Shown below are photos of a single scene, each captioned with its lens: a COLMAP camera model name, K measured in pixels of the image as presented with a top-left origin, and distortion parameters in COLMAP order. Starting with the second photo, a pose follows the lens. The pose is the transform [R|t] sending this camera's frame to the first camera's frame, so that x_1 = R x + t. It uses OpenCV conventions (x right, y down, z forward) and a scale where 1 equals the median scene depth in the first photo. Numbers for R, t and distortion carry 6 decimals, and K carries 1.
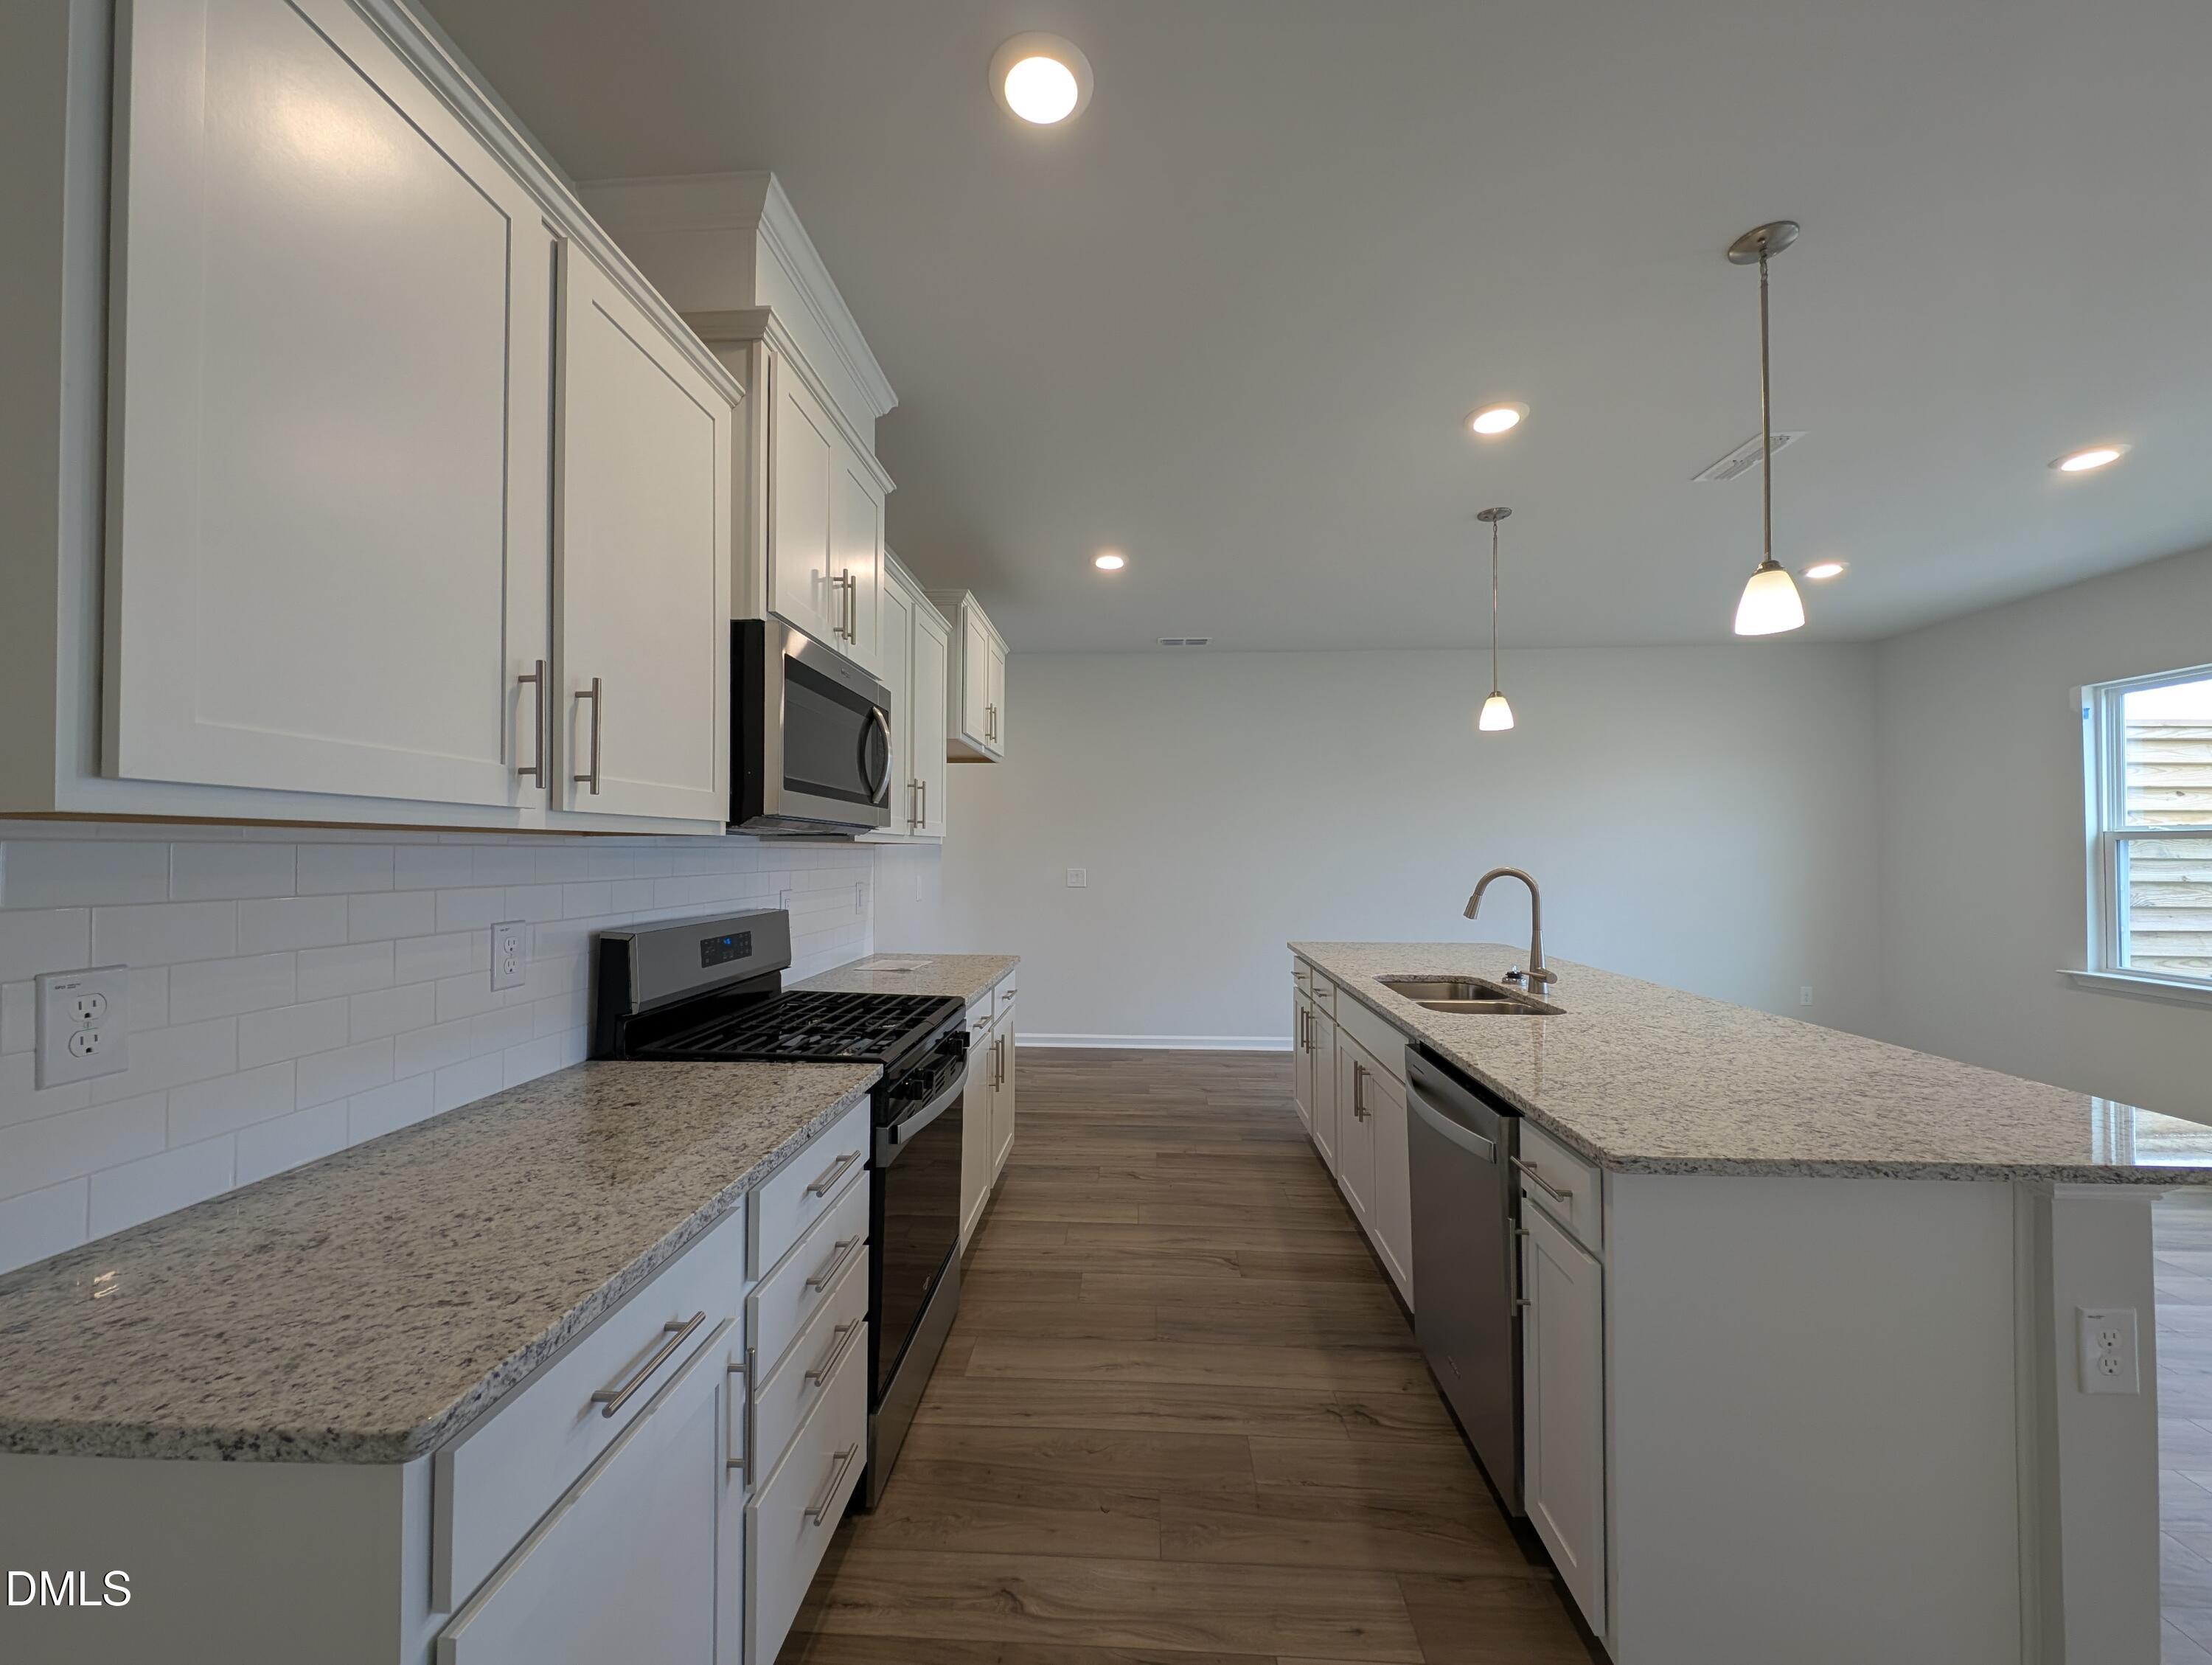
lens RADIAL K [[830.0, 0, 1107.7], [0, 830.0, 841.0], [0, 0, 1]] dist [0.010523, -0.002556]
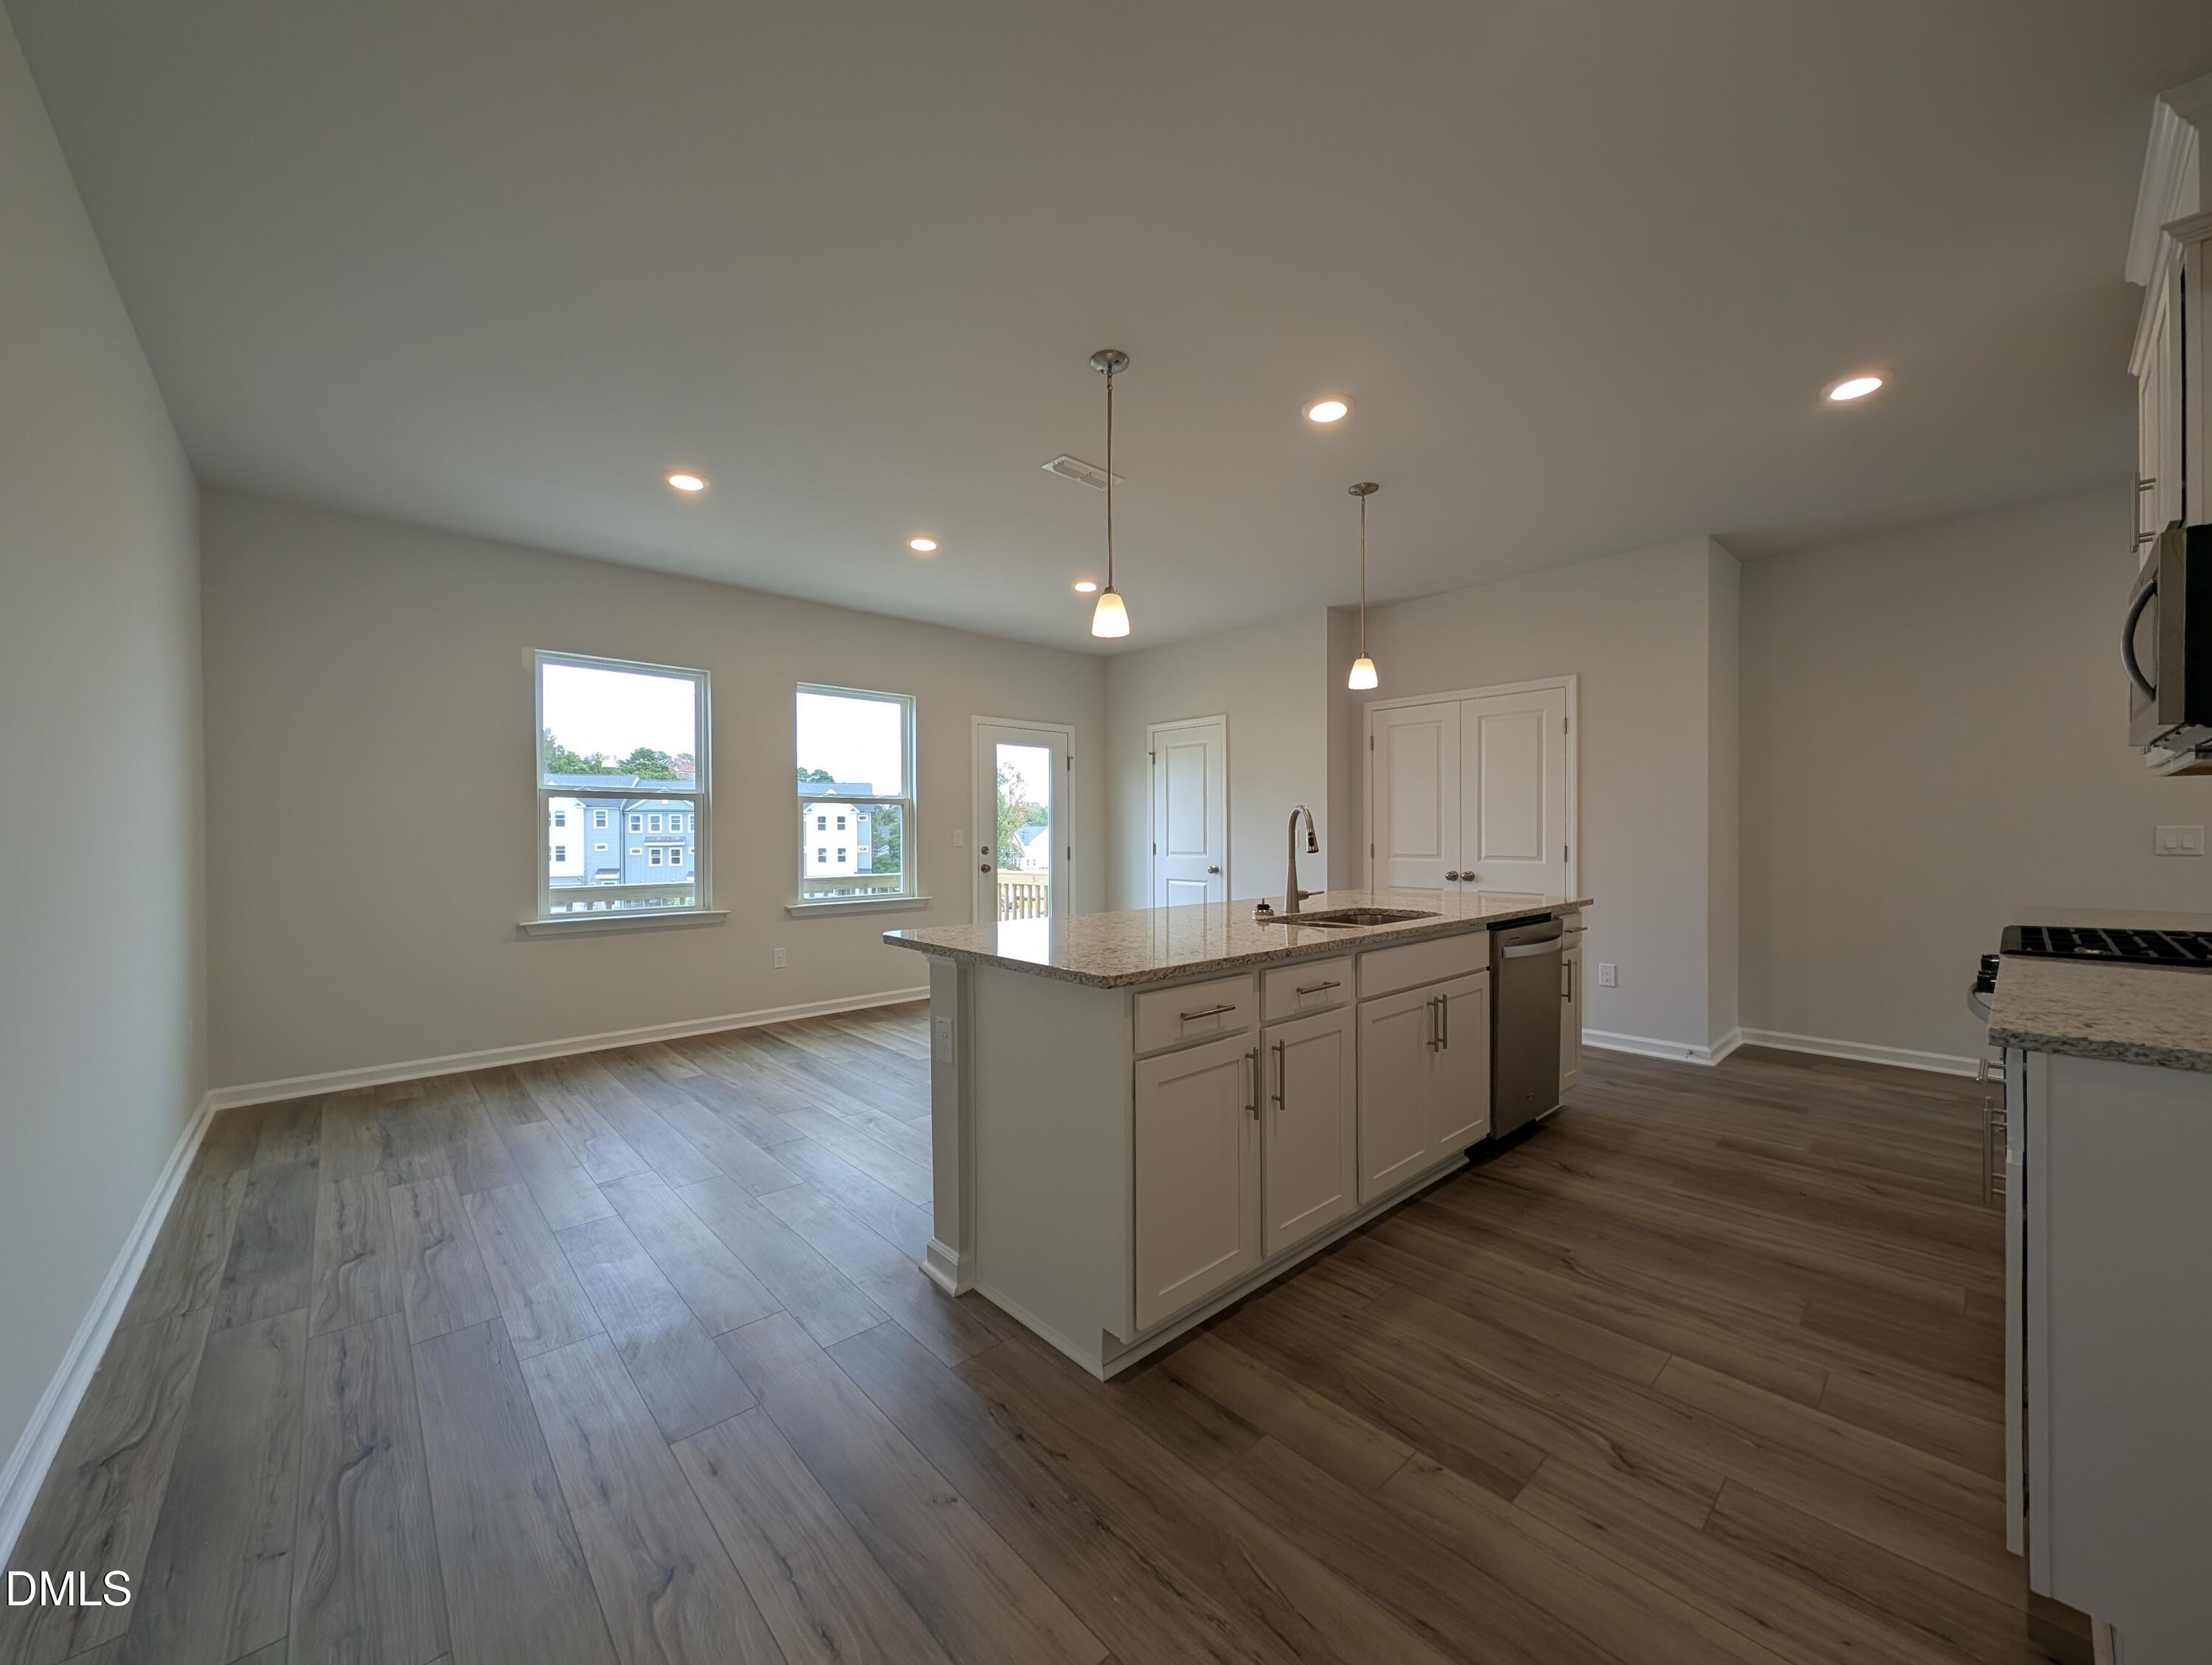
lens RADIAL K [[830.0, 0, 1100.3], [0, 830.0, 838.9], [0, 0, 1]] dist [0.010523, -0.002556]
pose [[-0.707227, -0.001469, 0.706985, -0.074937], [-0.005176, 0.999982, -0.003099, 0.052834], [-0.706968, -0.005851, -0.707221, 1.263513]]
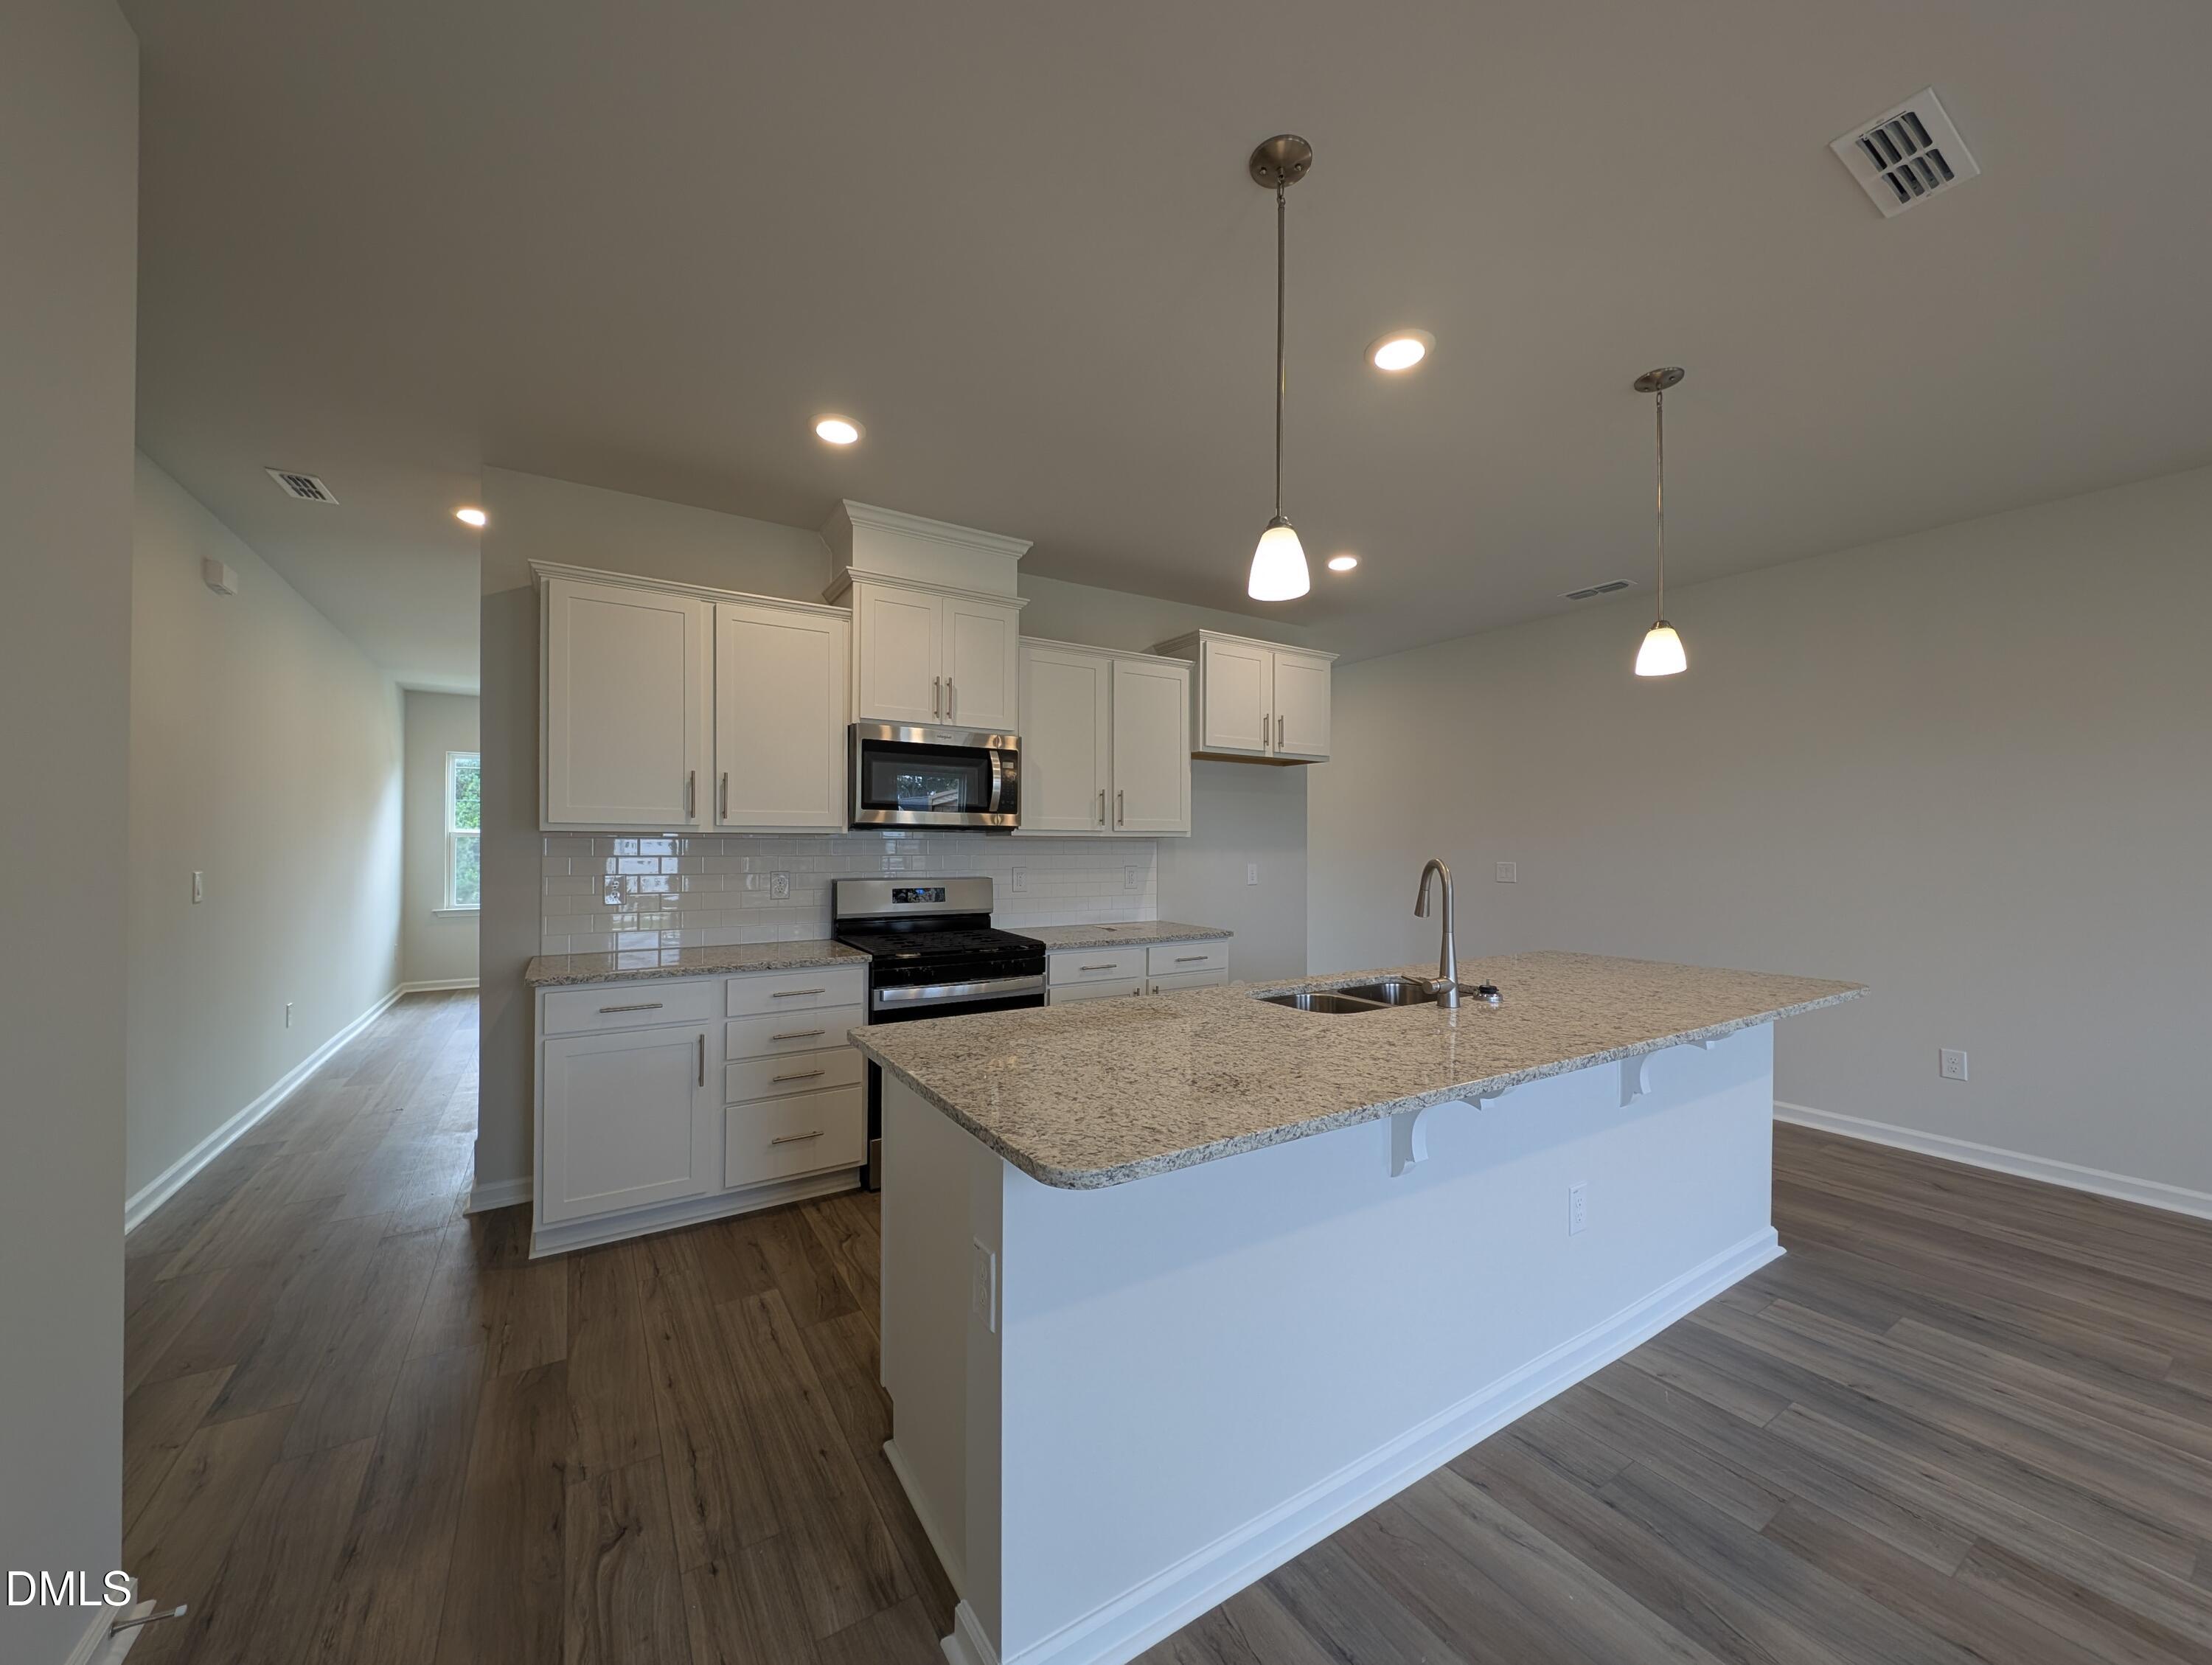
lens RADIAL K [[830.0, 0, 1100.2], [0, 830.0, 834.5], [0, 0, 1]] dist [0.010523, -0.002556]
pose [[0.576228, -0.010251, -0.817225, 0.629289], [0.009032, 0.999940, -0.006174, 0.006195], [0.817239, -0.003823, 0.576286, 0.141489]]
